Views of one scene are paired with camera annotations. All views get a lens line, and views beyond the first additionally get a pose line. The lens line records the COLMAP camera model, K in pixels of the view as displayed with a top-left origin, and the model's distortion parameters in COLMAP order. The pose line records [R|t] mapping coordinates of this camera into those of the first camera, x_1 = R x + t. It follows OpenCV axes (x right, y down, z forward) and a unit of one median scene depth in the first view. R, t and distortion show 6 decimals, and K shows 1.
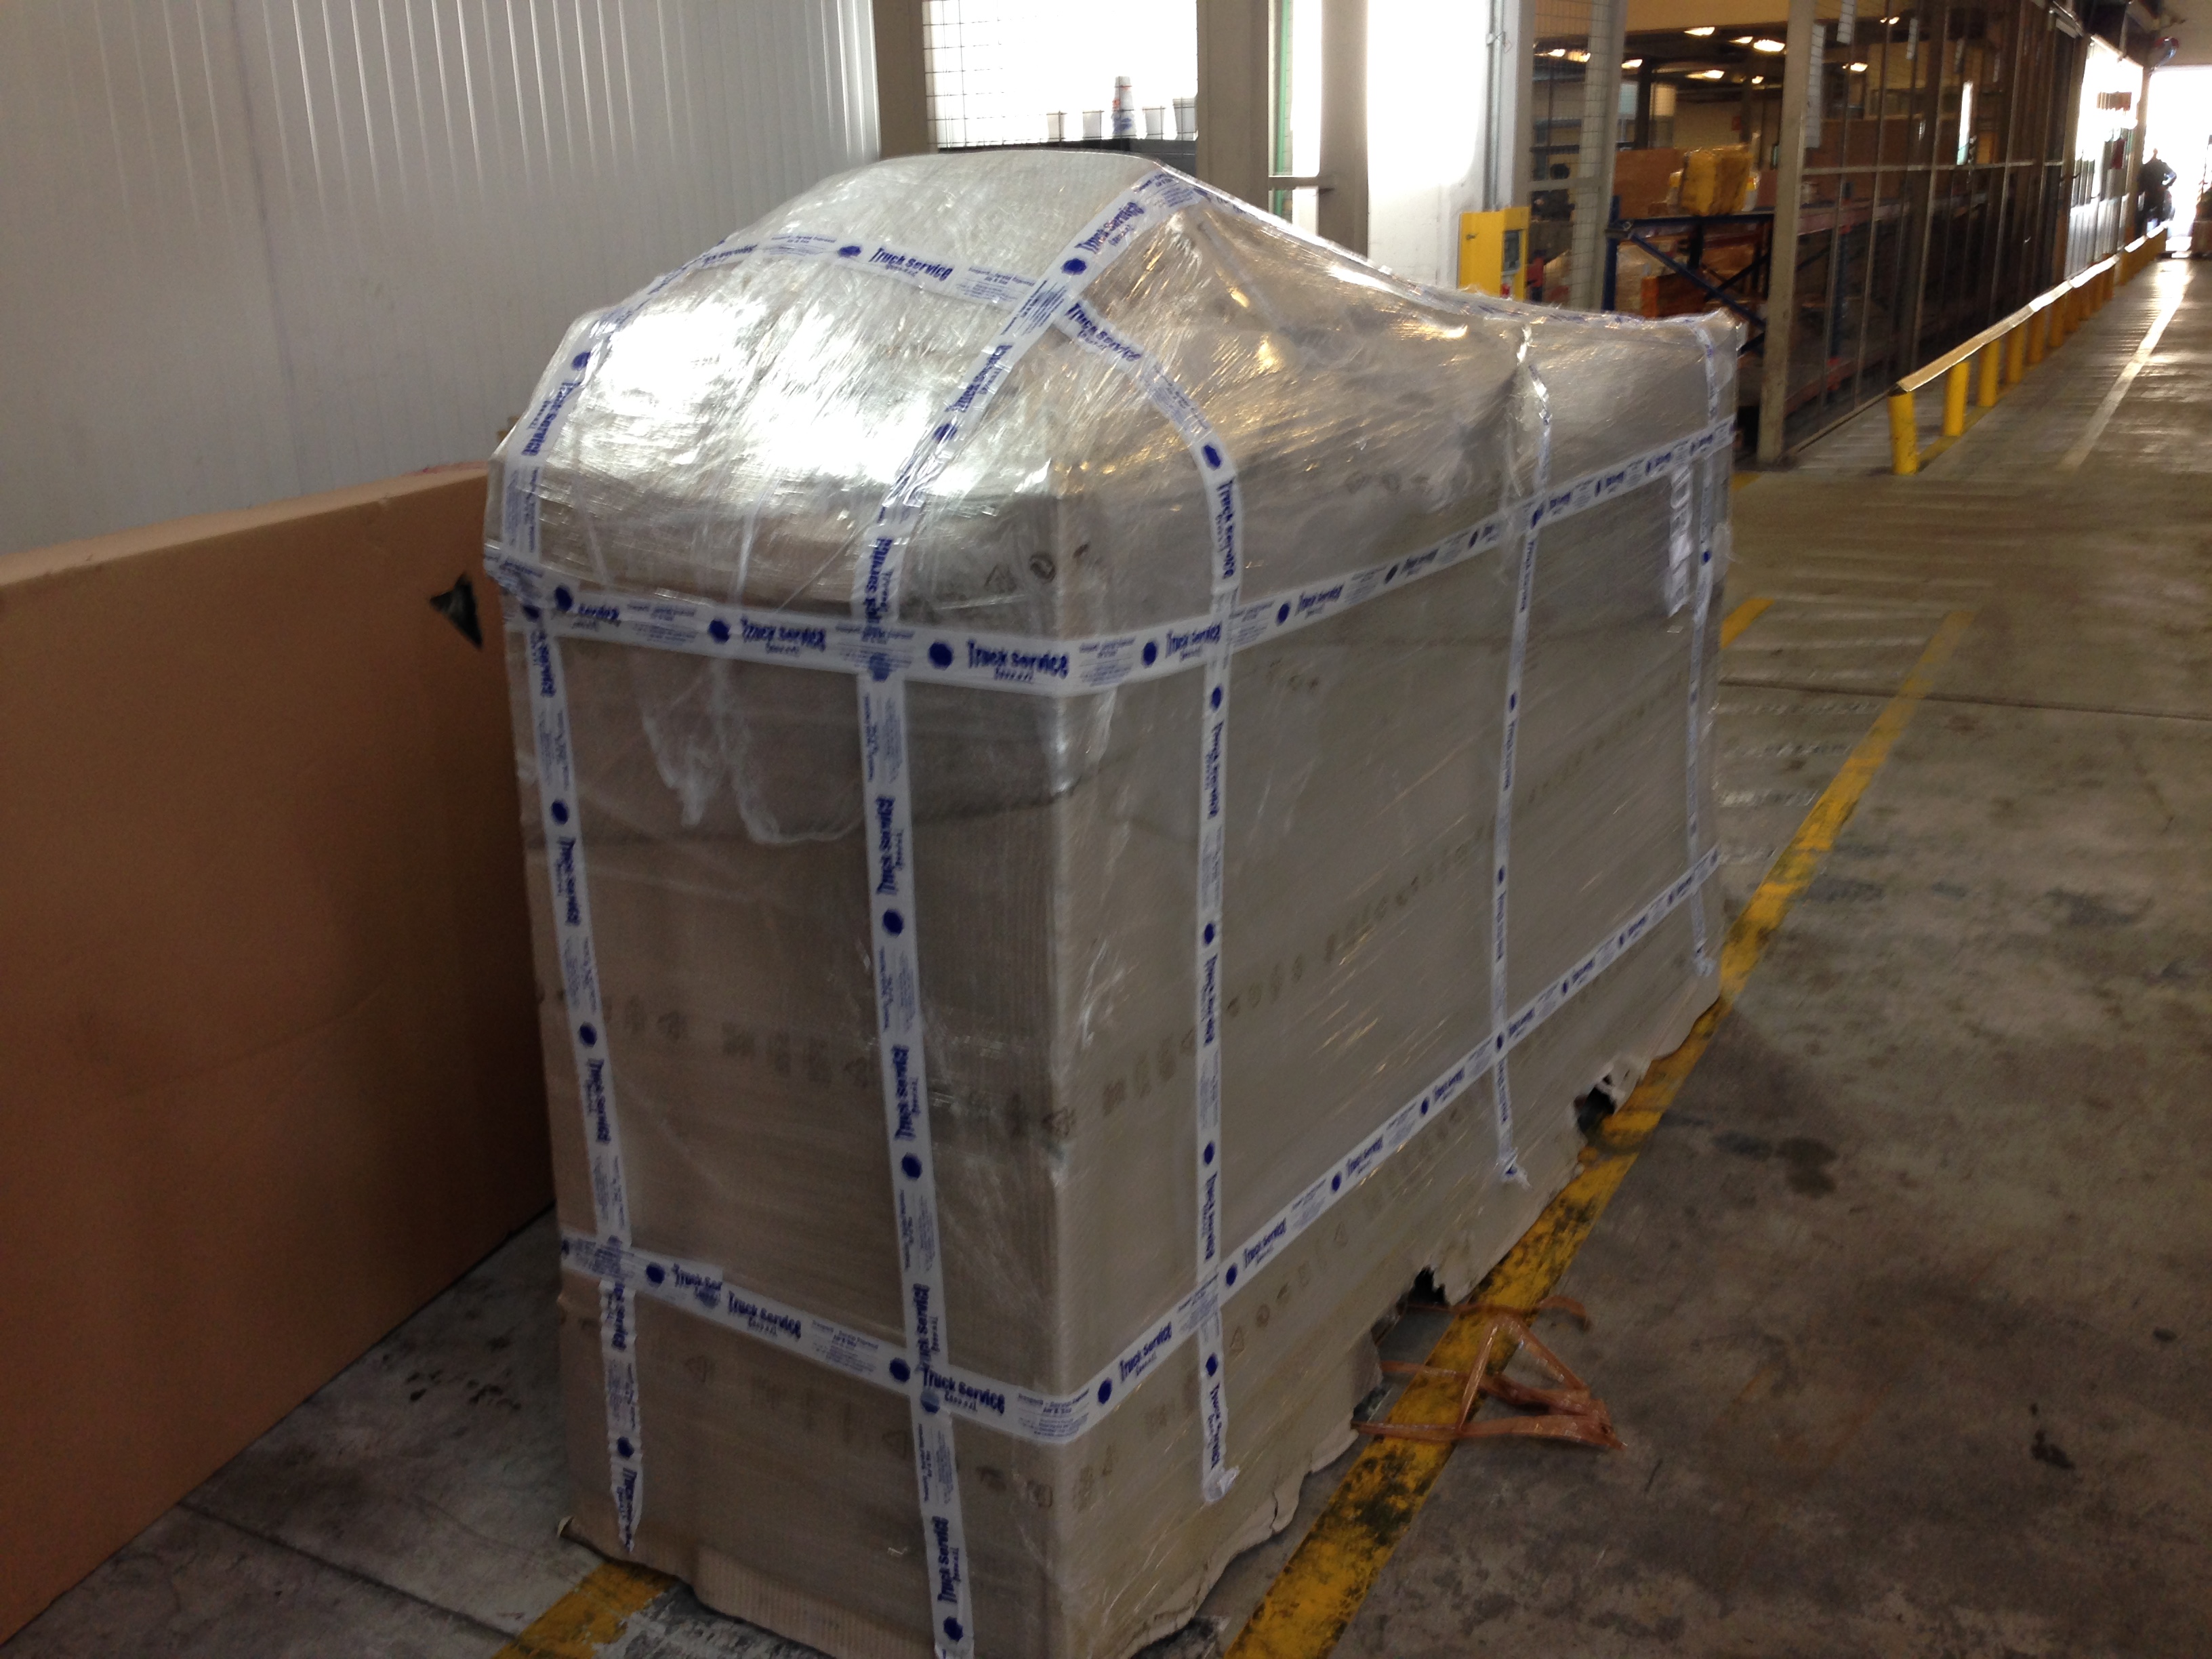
lens RADIAL K [[2115.9, 0, 1104.5], [0, 2115.9, 833.5], [0, 0, 1]] dist [0.138490, -0.237310]
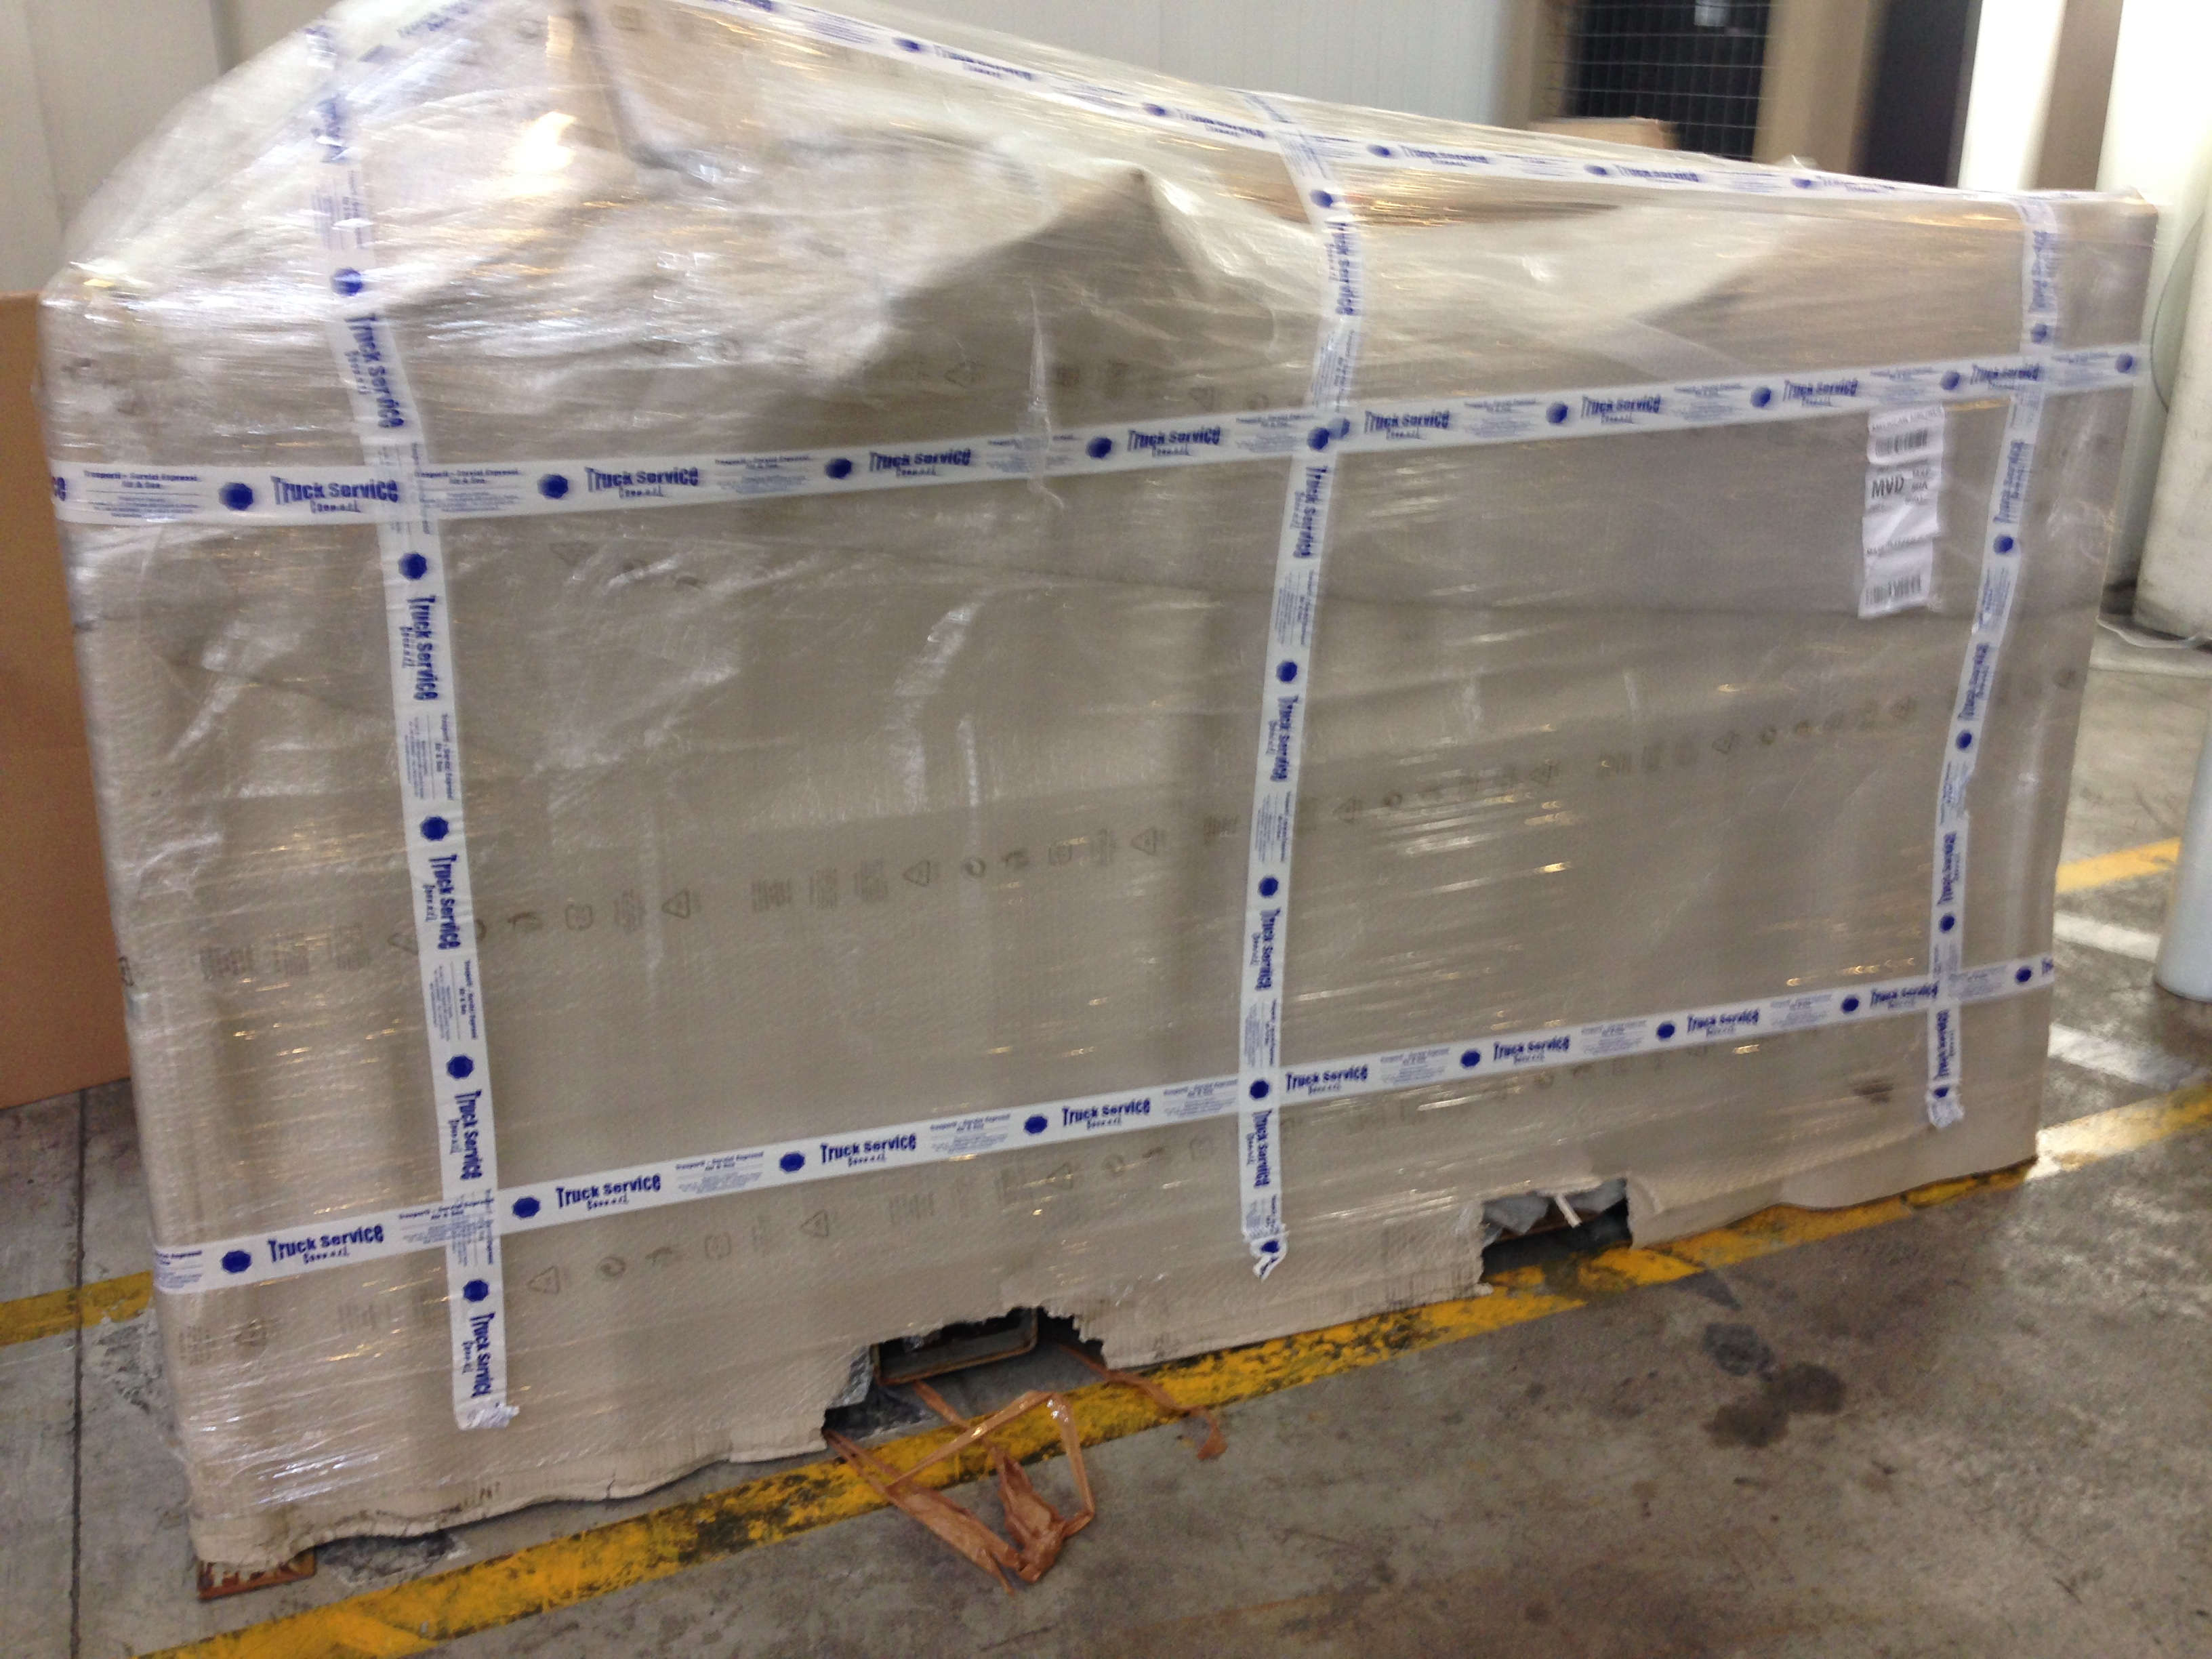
lens RADIAL K [[2115.9, 0, 1104.5], [0, 2115.9, 833.5], [0, 0, 1]] dist [0.138490, -0.237310]
pose [[0.779344, 0.248418, -0.575248, 0.591372], [-0.197335, 0.968644, 0.150955, -0.107121], [0.594711, -0.004129, 0.803929, 0.331355]]
